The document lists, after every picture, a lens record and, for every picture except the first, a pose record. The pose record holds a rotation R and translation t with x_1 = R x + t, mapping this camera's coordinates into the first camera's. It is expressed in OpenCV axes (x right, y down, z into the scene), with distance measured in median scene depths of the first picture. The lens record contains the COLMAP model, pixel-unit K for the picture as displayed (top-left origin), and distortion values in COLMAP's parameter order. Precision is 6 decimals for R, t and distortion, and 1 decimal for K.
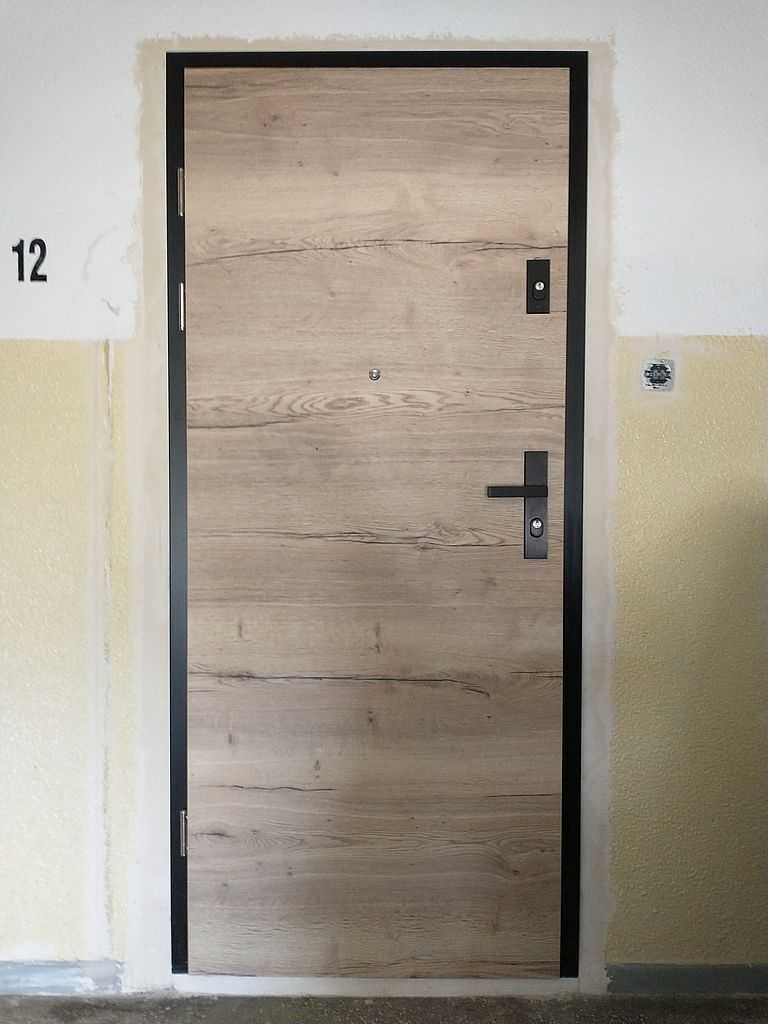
lens RADIAL K [[824.7, 0, 384.0], [0, 824.7, 512.0], [0, 0, 1]] dist [0.082841, -0.138617]
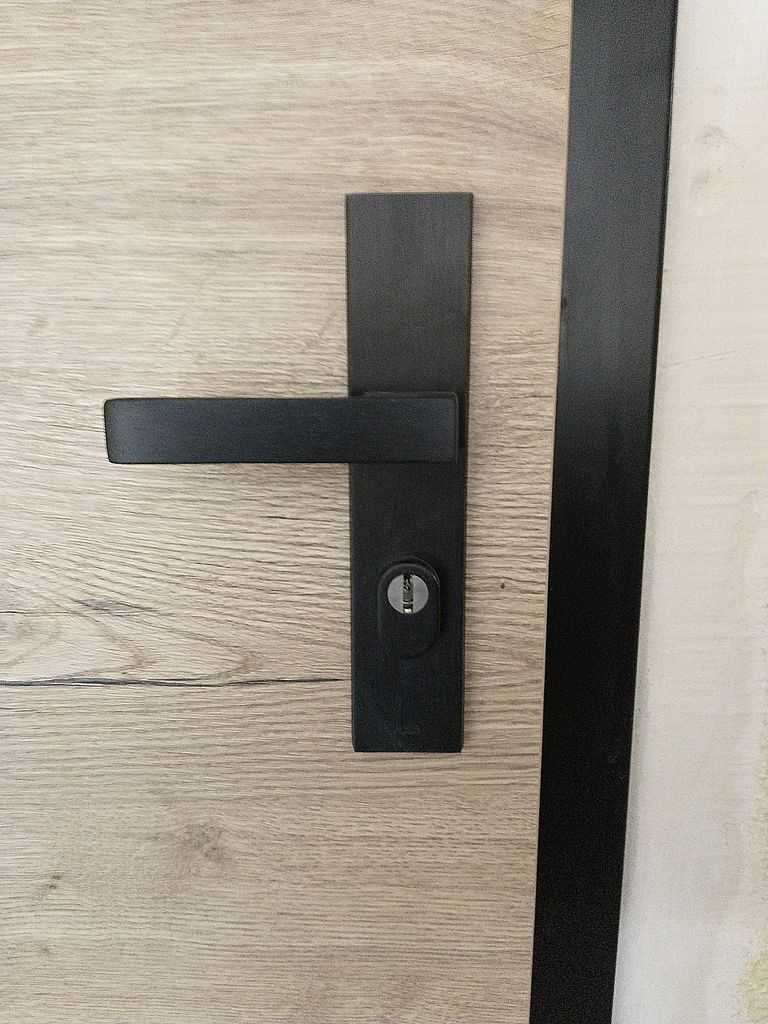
lens RADIAL K [[824.7, 0, 384.0], [0, 824.7, 512.0], [0, 0, 1]] dist [0.082841, -0.138617]
pose [[0.999957, -0.004469, -0.008114, 0.180313], [0.005921, 0.981991, 0.188835, -0.039690], [0.007124, -0.188874, 0.981975, 0.811795]]
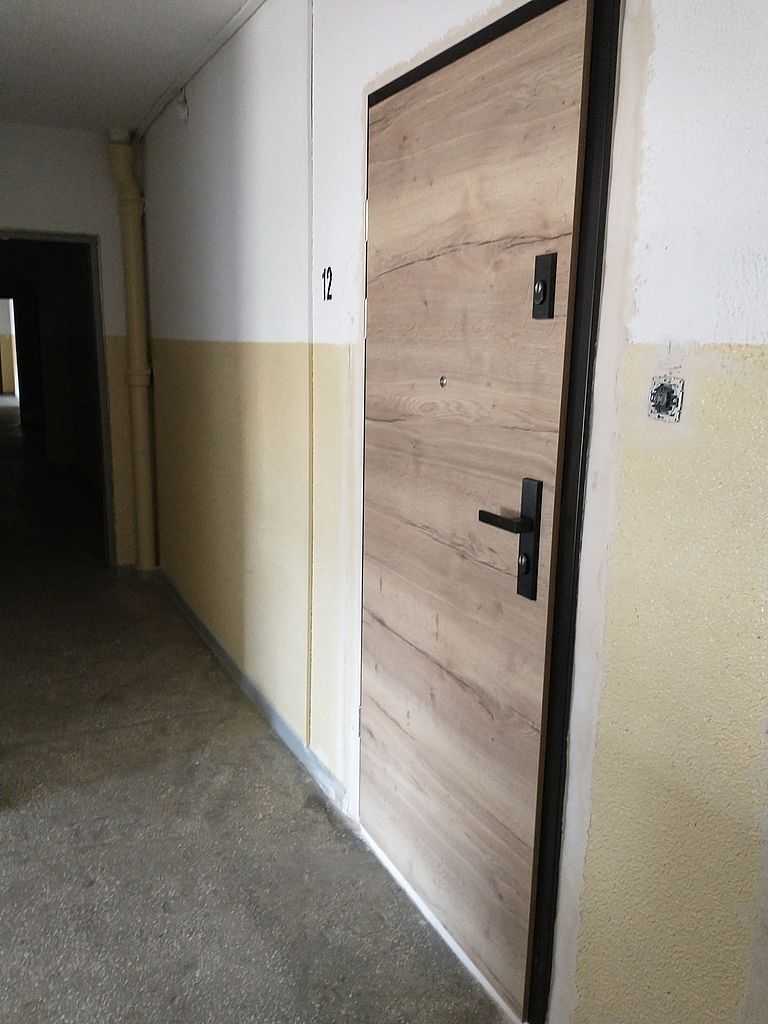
lens RADIAL K [[824.7, 0, 384.0], [0, 824.7, 512.0], [0, 0, 1]] dist [0.082841, -0.138617]
pose [[0.452366, 0.186241, -0.872169, 0.885266], [-0.041031, 0.981263, 0.188255, -0.198236], [0.890888, -0.049375, 0.451532, 0.462060]]
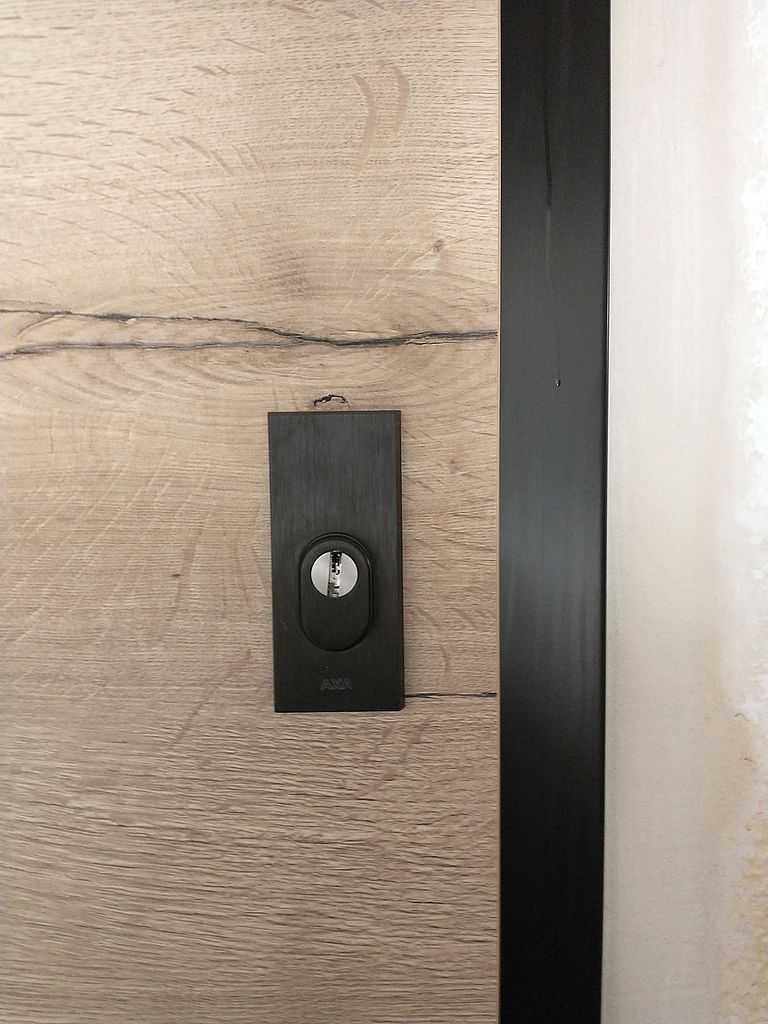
lens RADIAL K [[824.7, 0, 384.0], [0, 824.7, 512.0], [0, 0, 1]] dist [0.082841, -0.138617]
pose [[0.999777, -0.010497, -0.018334, 0.198485], [0.011202, 0.999185, 0.038772, -0.287506], [0.017912, -0.038969, 0.999080, 0.822958]]
